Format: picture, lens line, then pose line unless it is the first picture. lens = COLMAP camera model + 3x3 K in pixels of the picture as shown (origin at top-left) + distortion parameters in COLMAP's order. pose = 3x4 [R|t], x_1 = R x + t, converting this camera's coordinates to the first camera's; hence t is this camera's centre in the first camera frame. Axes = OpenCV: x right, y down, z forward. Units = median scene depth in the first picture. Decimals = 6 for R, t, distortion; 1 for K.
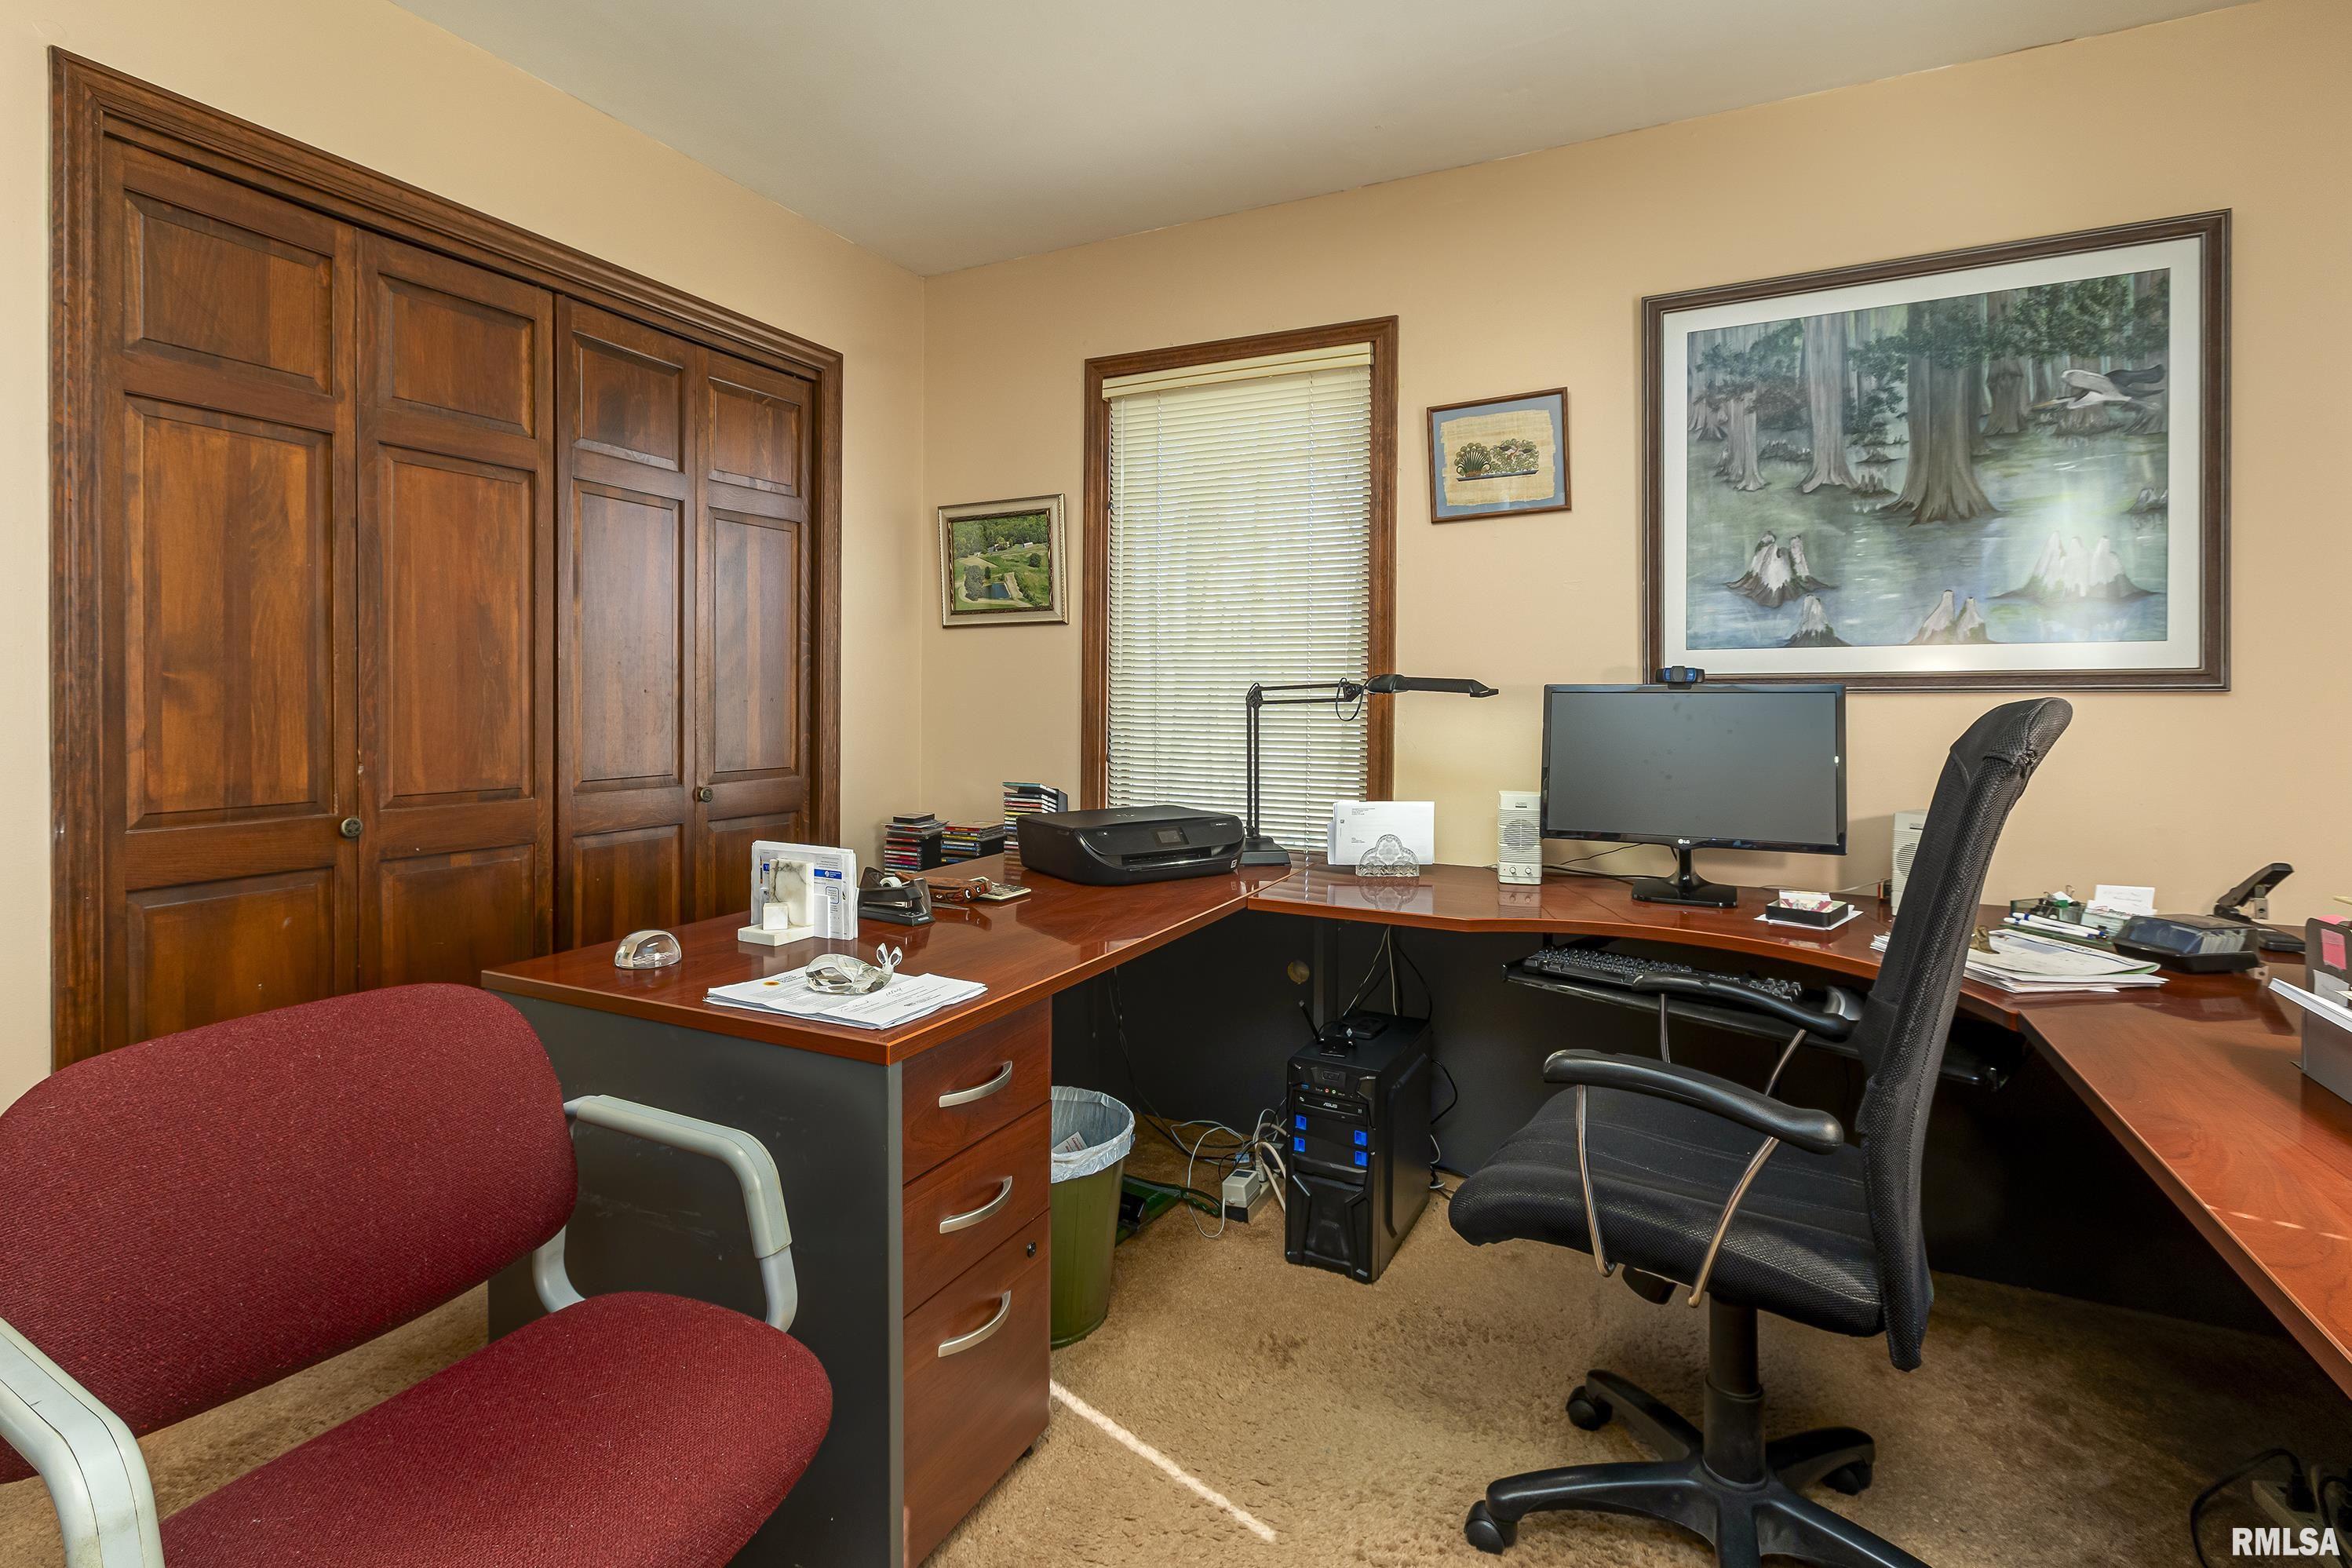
lens RADIAL K [[1085.9, 0, 1126.3], [0, 1085.9, 713.3], [0, 0, 1]] dist [-0.001498, 0.000312]
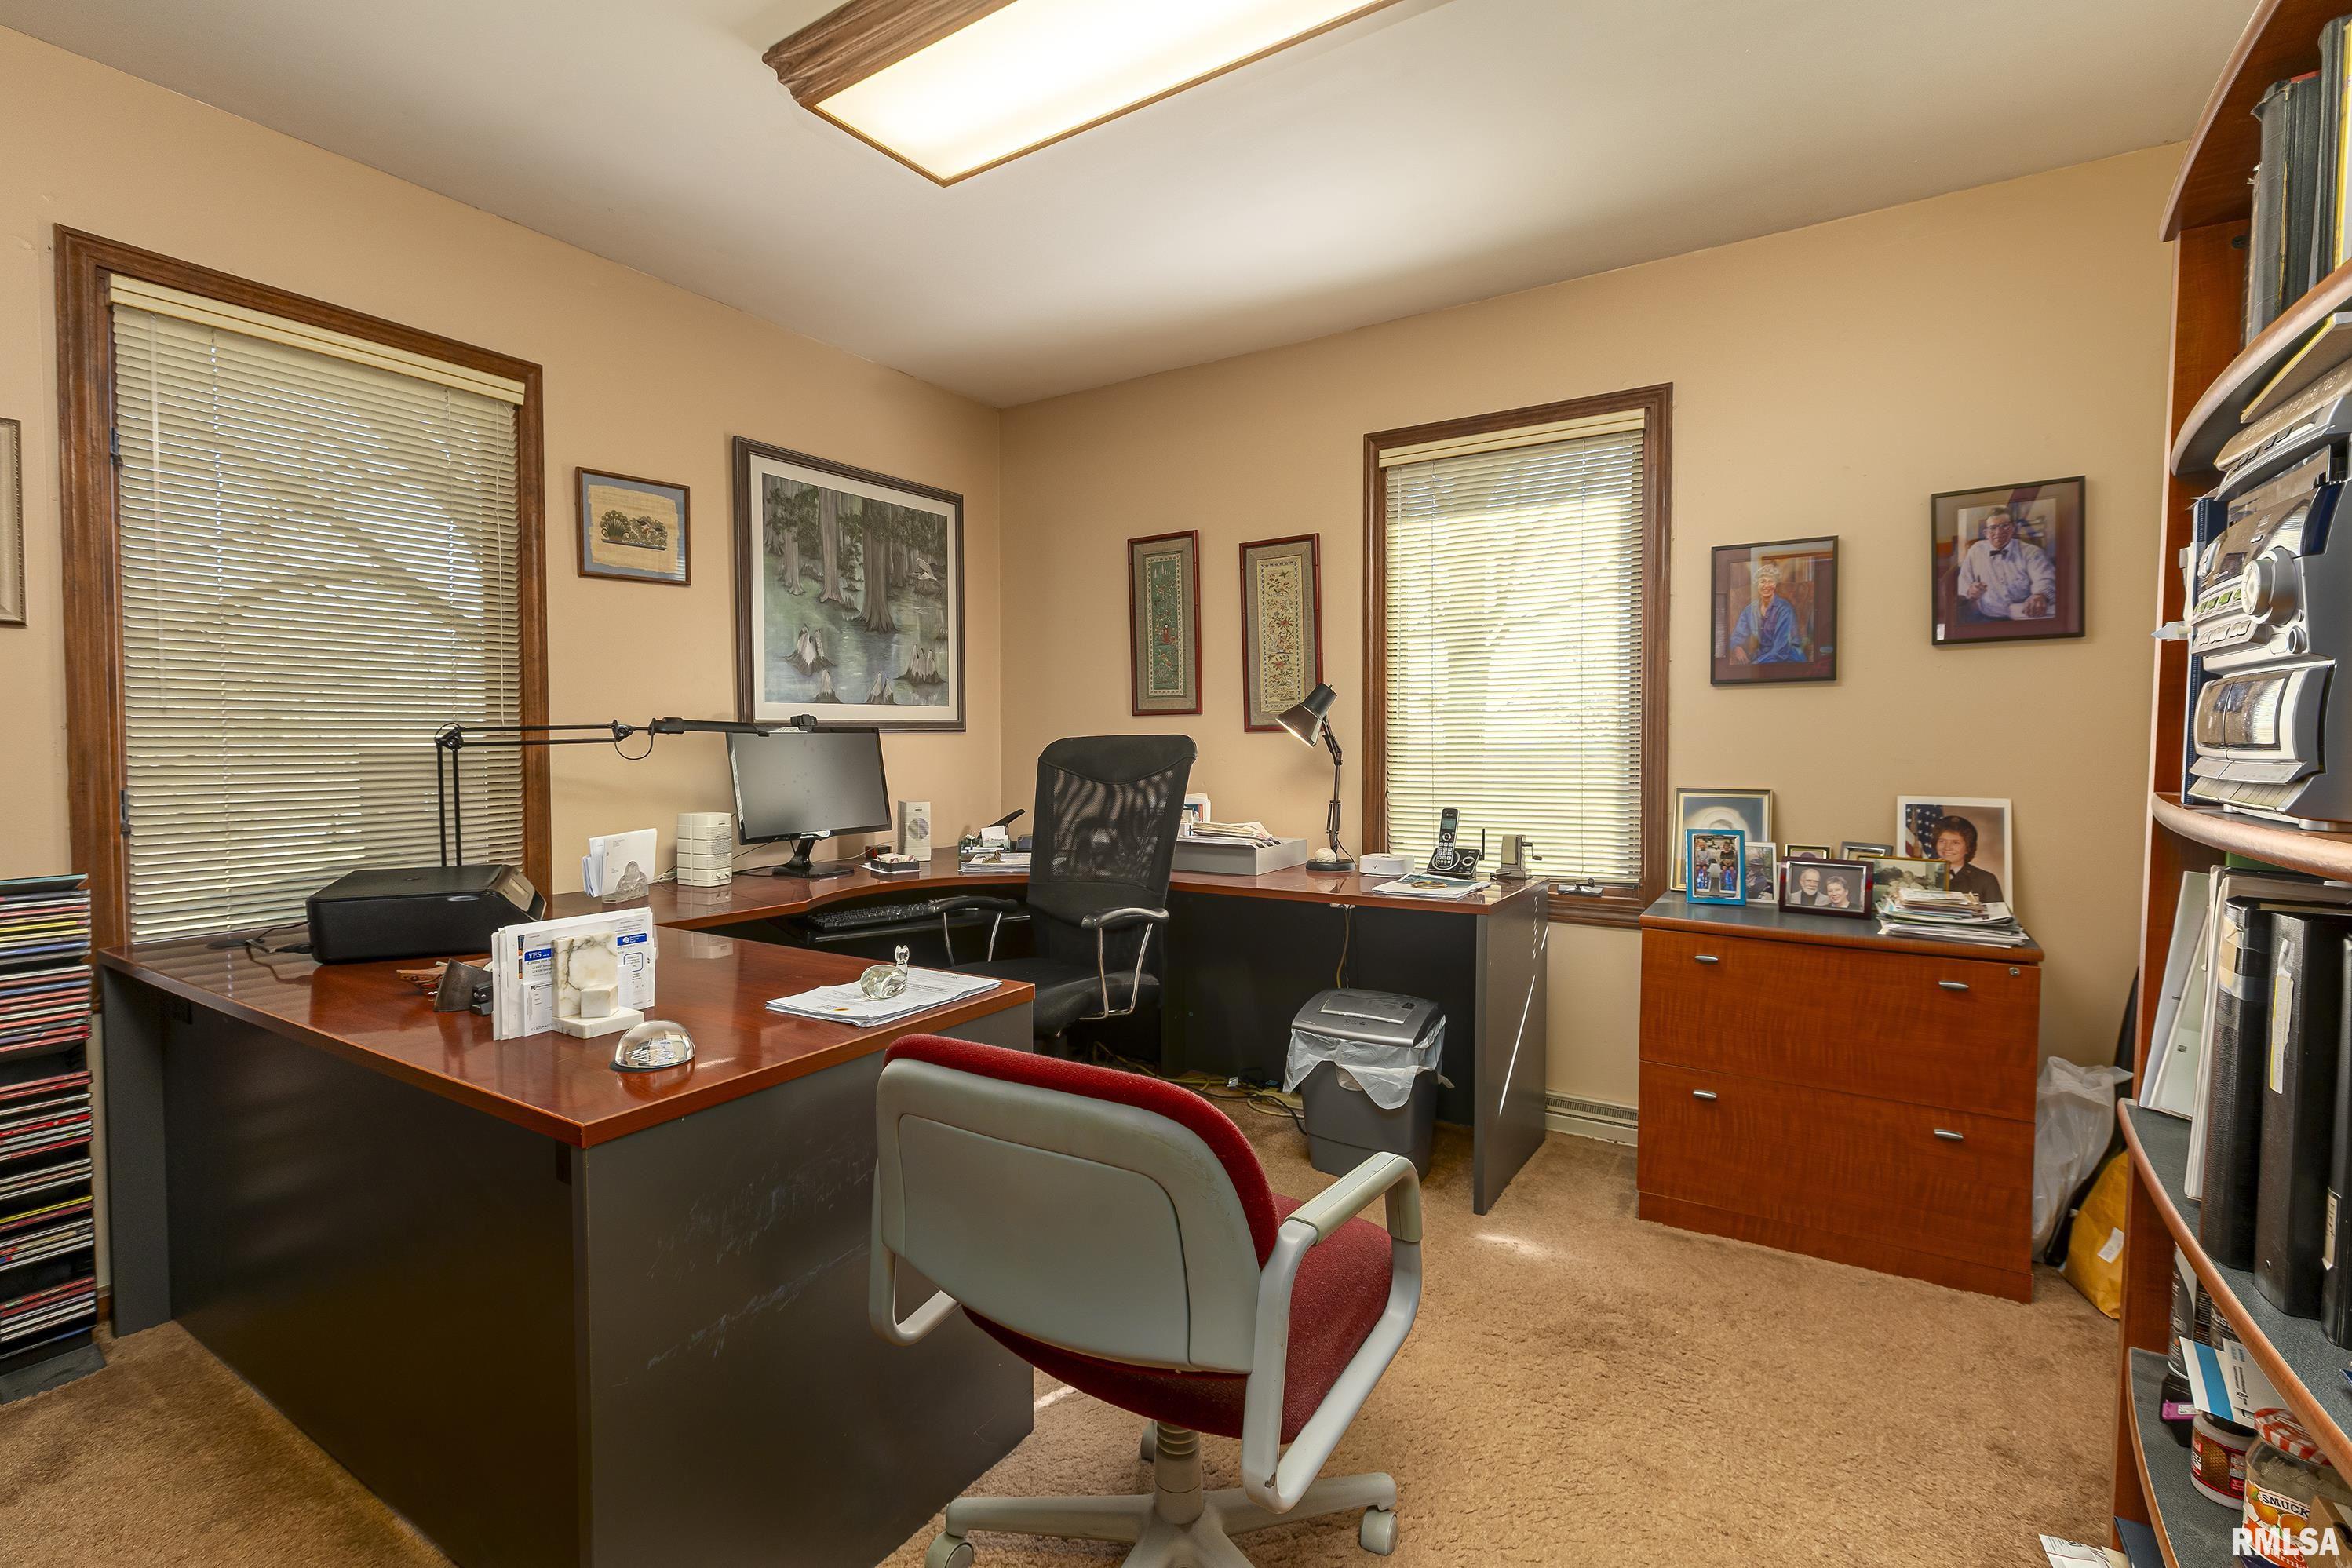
lens RADIAL K [[1085.9, 0, 1170.5], [0, 1085.9, 771.8], [0, 0, 1]] dist [-0.001498, 0.000312]
pose [[0.092634, -0.035982, 0.995050, -0.852000], [0.019743, 0.999217, 0.034295, -0.007299], [-0.995504, 0.016468, 0.093272, 0.370672]]
